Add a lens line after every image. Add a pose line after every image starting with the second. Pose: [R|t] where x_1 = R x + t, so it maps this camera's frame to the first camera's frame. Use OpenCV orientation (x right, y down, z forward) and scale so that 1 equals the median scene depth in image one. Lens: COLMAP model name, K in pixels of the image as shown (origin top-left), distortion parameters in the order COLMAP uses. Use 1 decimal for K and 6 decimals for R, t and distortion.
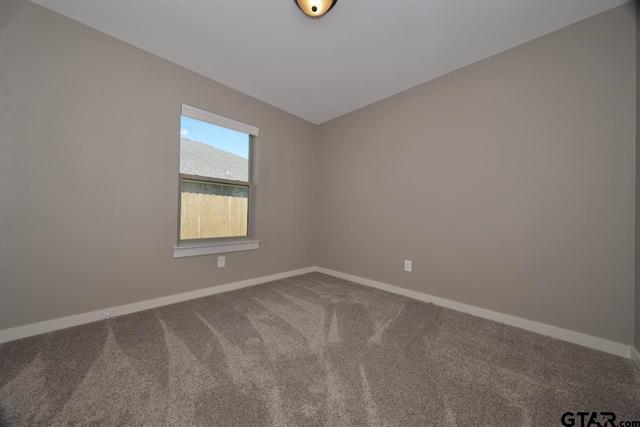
lens RADIAL K [[216.1, 0, 320.6], [0, 216.1, 213.2], [0, 0, 1]] dist [-0.000129, 0.000152]
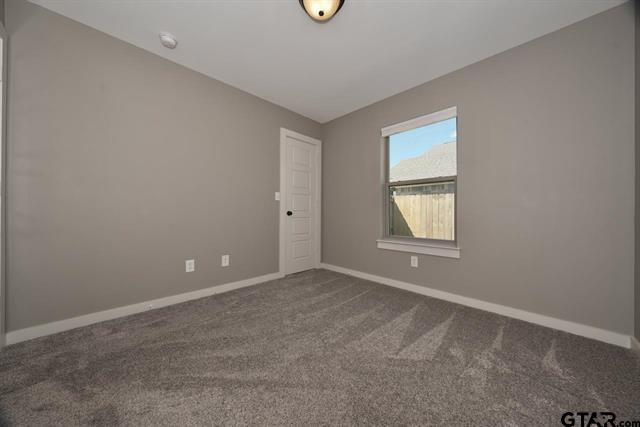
lens RADIAL K [[216.1, 0, 320.6], [0, 216.1, 213.2], [0, 0, 1]] dist [-0.000129, 0.000152]
pose [[-0.013936, -0.014960, -0.999791, 0.560693], [0.009002, 0.999846, -0.015086, 0.007982], [0.999862, -0.009210, -0.013799, 0.566582]]
